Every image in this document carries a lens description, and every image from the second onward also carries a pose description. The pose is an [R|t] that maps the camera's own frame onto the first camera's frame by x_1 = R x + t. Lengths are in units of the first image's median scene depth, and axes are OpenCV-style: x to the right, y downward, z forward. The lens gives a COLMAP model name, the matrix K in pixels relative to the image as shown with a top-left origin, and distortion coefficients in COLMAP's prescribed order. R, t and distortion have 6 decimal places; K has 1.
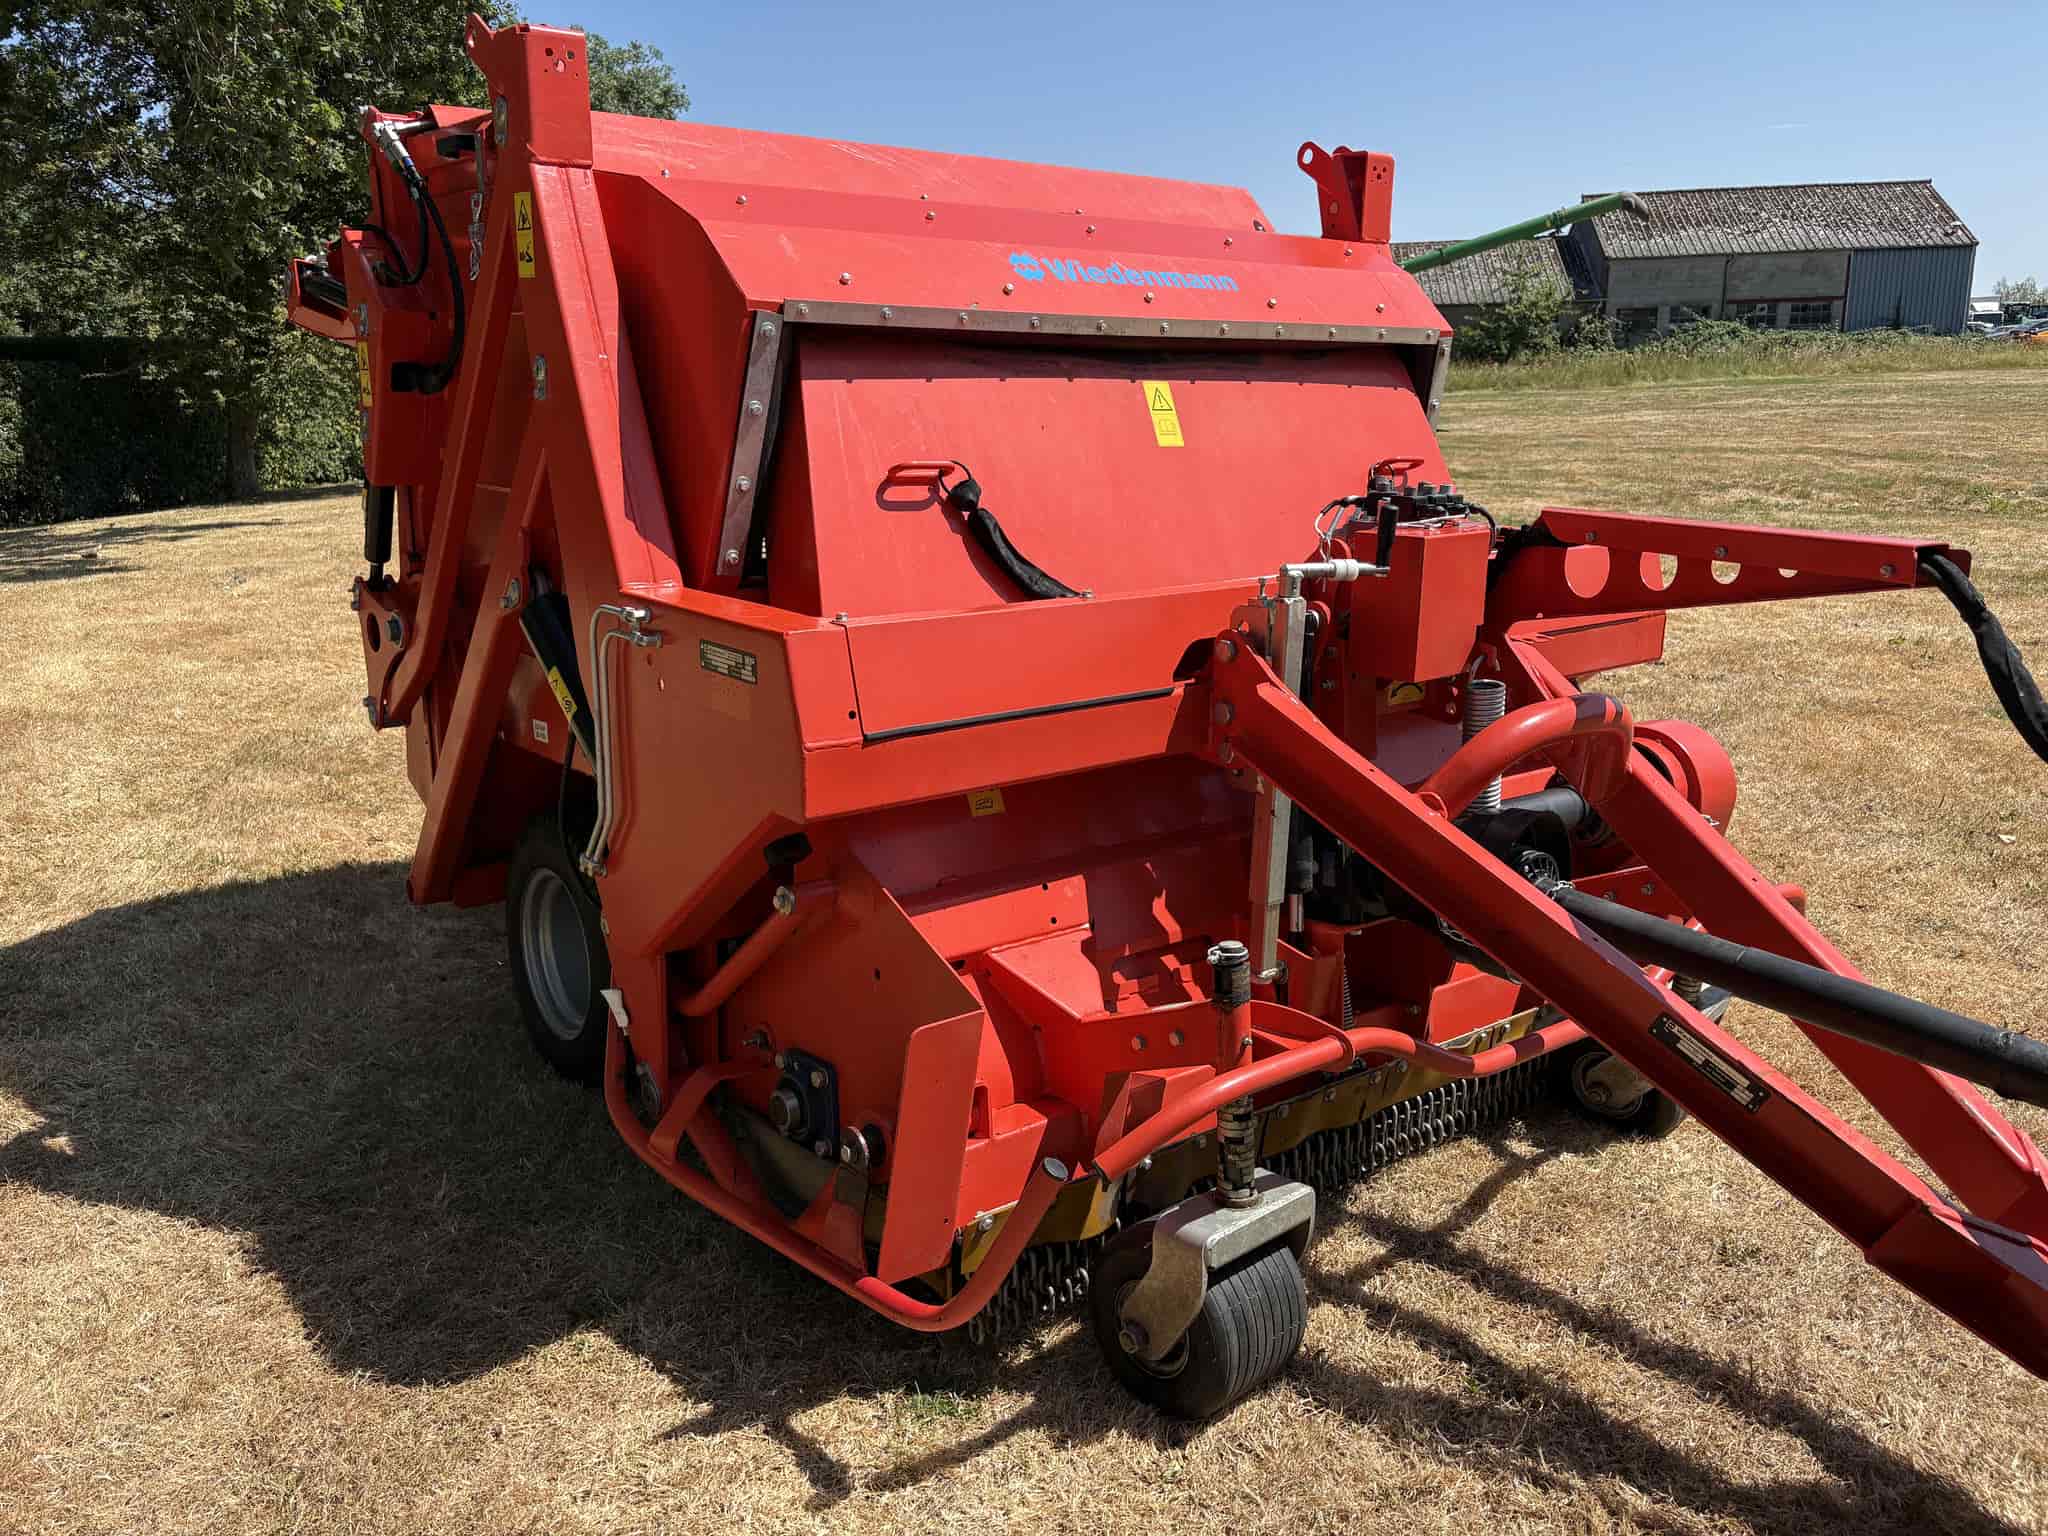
lens RADIAL K [[1611.1, 0, 1024.0], [0, 1611.1, 768.0], [0, 0, 1]] dist [-0.049685, 0.097063]
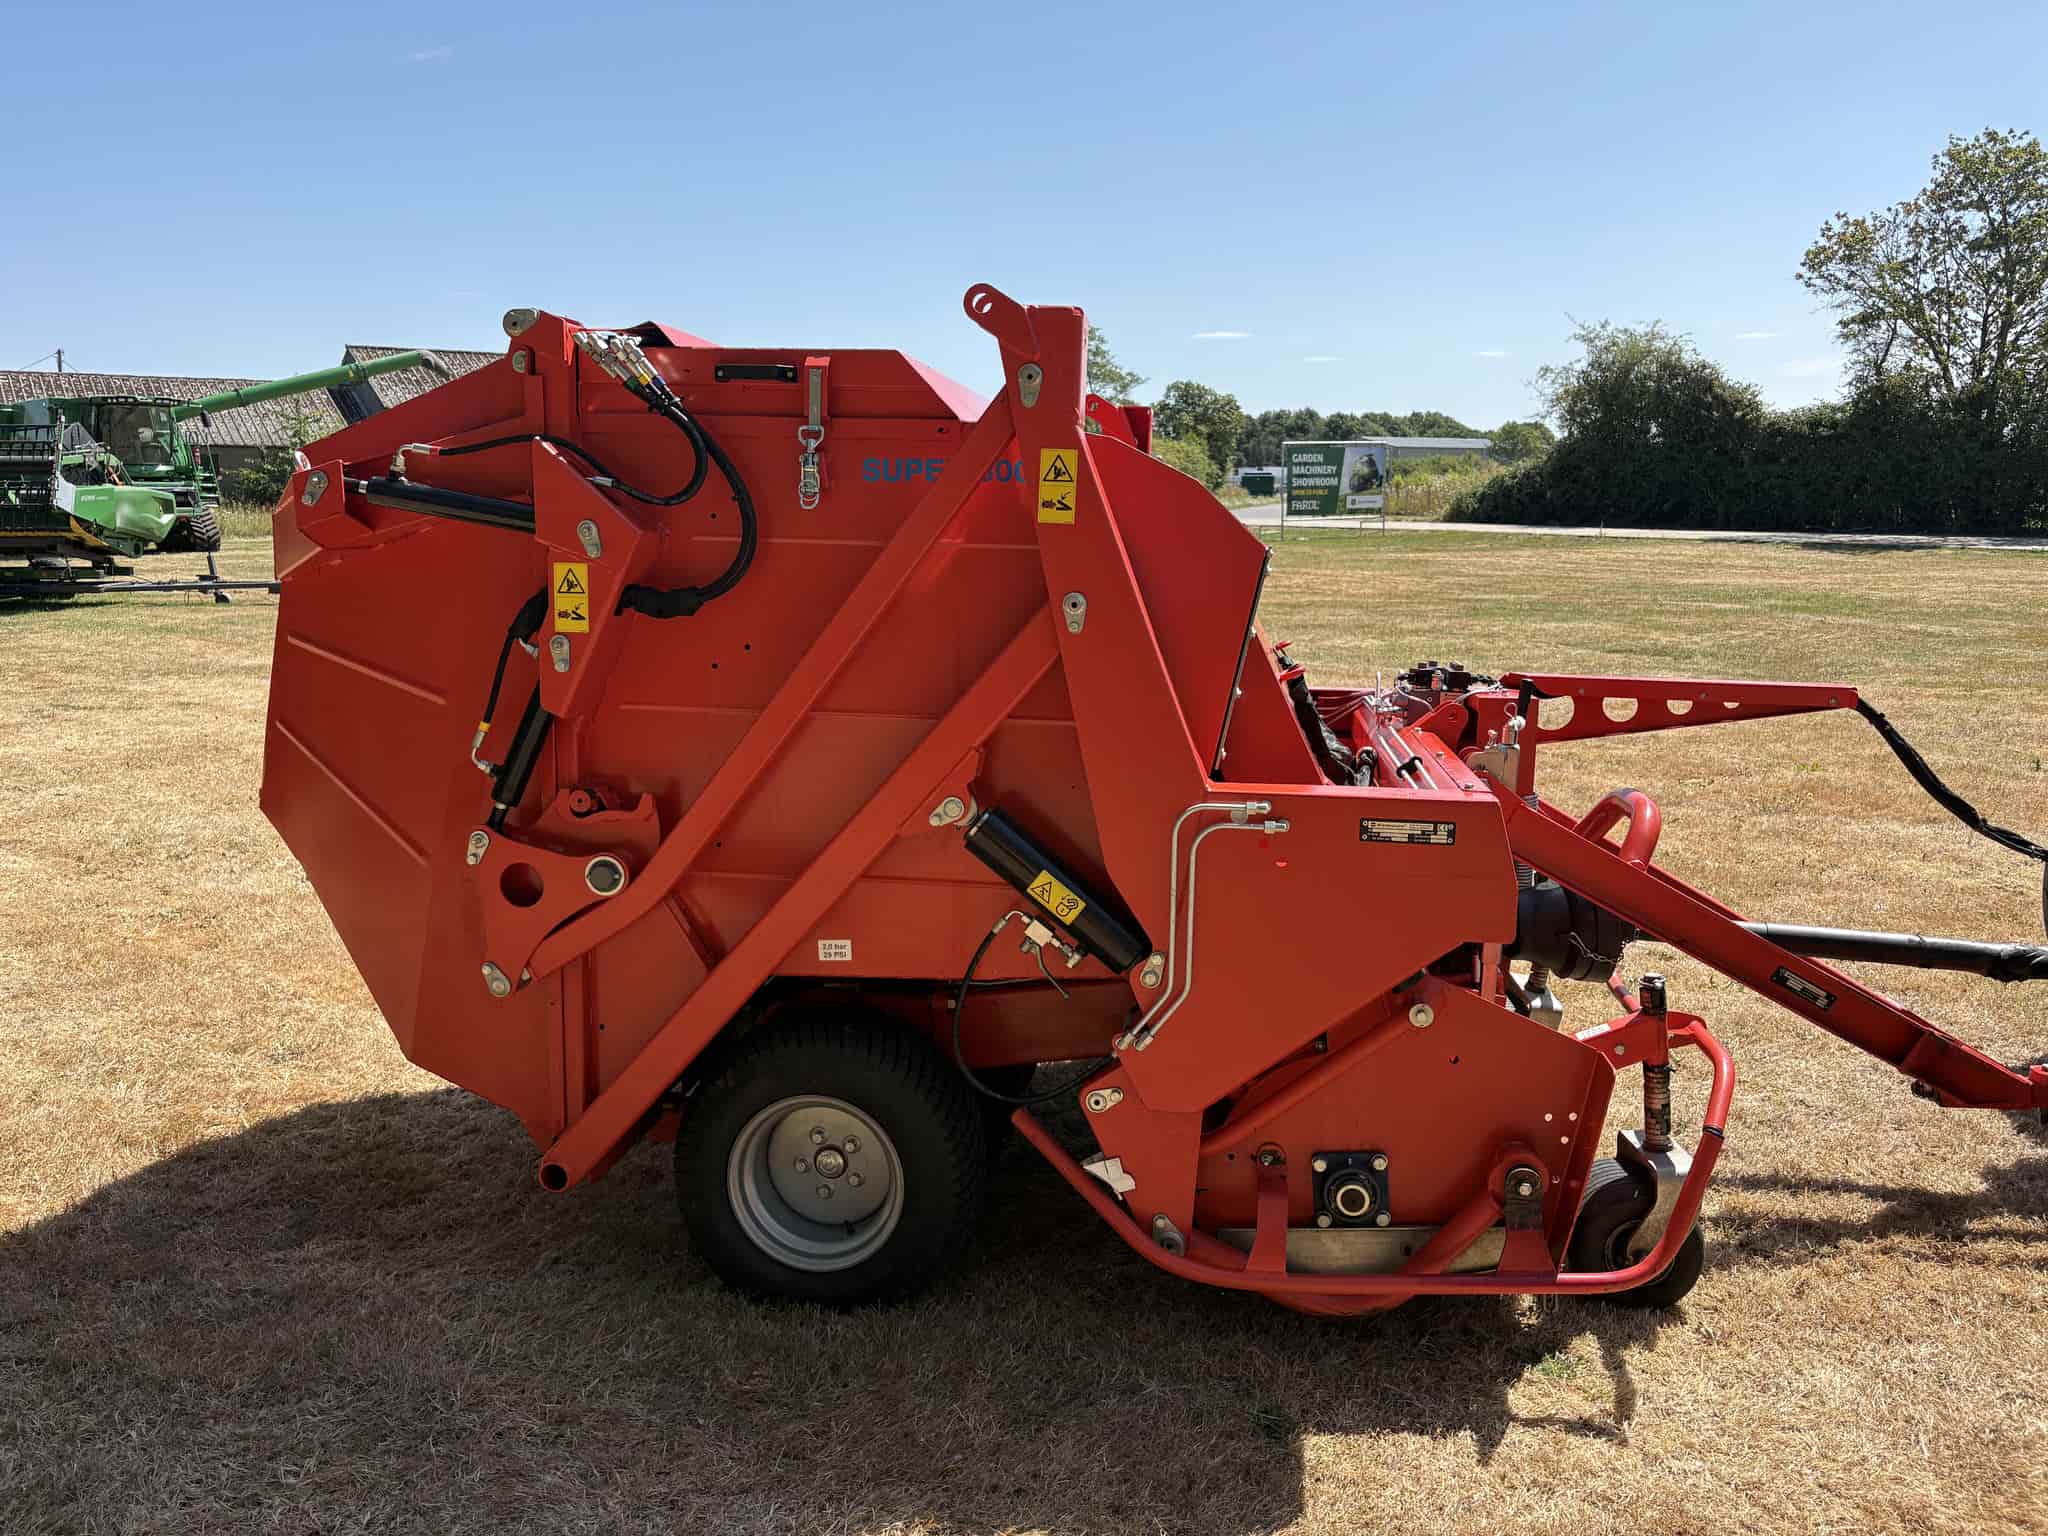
lens RADIAL K [[1578.5, 0, 1024.0], [0, 1578.5, 768.0], [0, 0, 1]] dist [0.008824, -0.000901]
pose [[0.709948, -0.095210, 0.697789, -1.199702], [0.151799, 0.988217, -0.019607, -0.130210], [-0.687700, 0.119843, 0.716035, 0.295580]]
